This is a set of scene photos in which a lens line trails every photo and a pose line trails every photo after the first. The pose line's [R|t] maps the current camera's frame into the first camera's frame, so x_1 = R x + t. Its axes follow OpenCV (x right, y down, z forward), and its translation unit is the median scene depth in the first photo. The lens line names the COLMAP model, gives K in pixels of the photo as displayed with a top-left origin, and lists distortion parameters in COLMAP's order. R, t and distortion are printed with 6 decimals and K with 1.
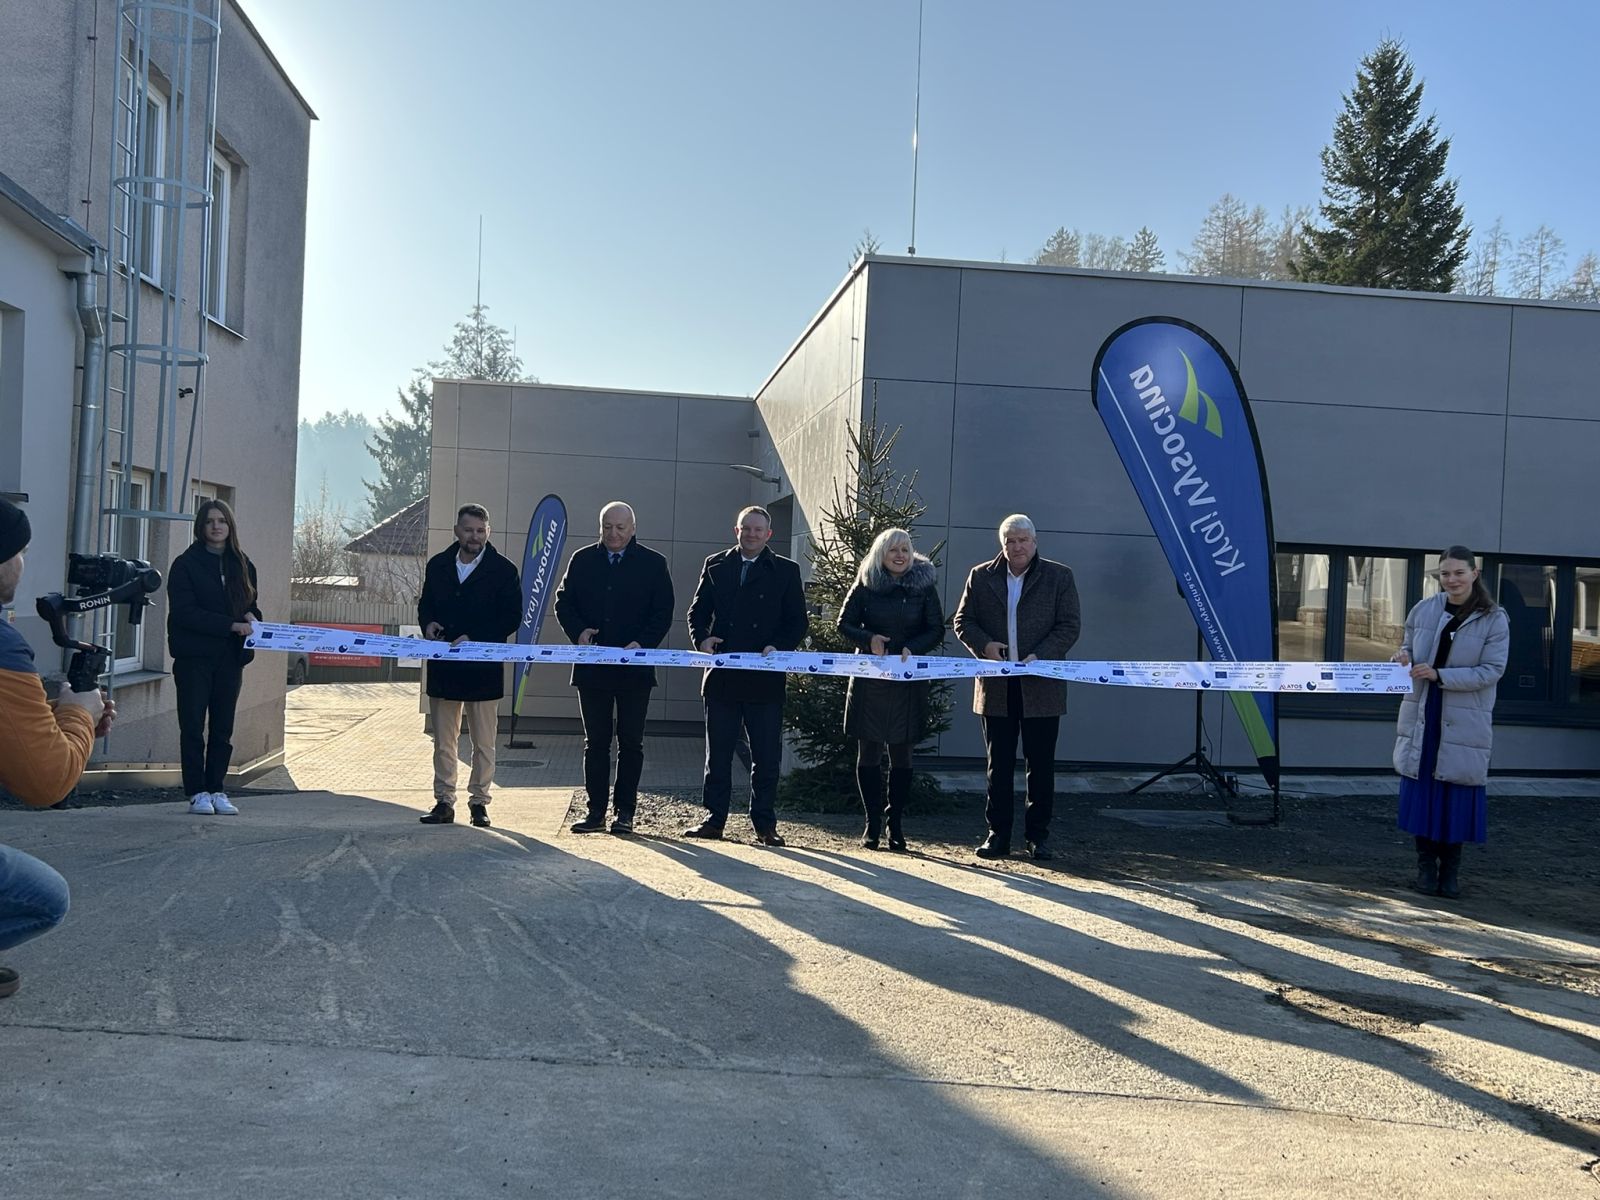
lens RADIAL K [[1393.5, 0, 755.9], [0, 1393.5, 597.6], [0, 0, 1]] dist [0.071692, -0.104264]
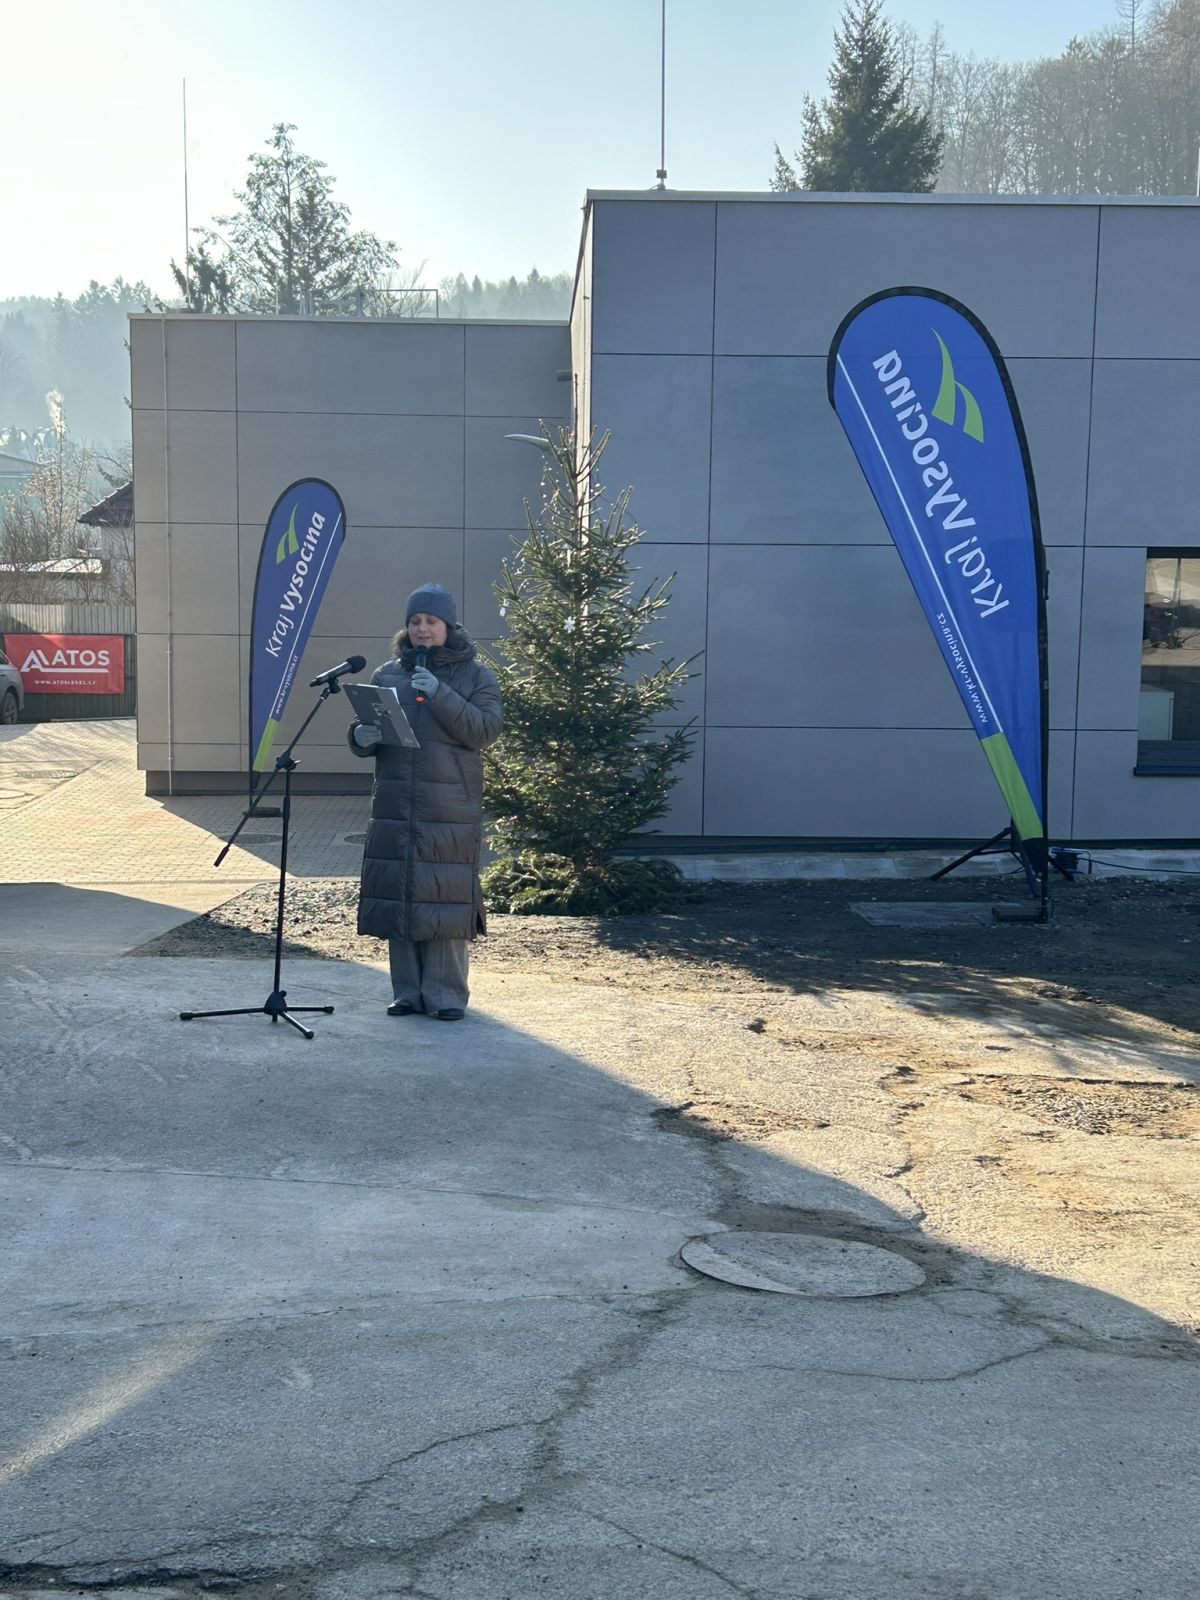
lens RADIAL K [[2225.1, 0, 586.5], [0, 2225.1, 804.1], [0, 0, 1]] dist [0.162938, -0.501484]
pose [[0.993721, -0.017294, -0.110539, 0.241504], [0.030906, 0.991969, 0.122646, -0.072311], [0.107530, -0.125292, 0.986275, -0.299817]]
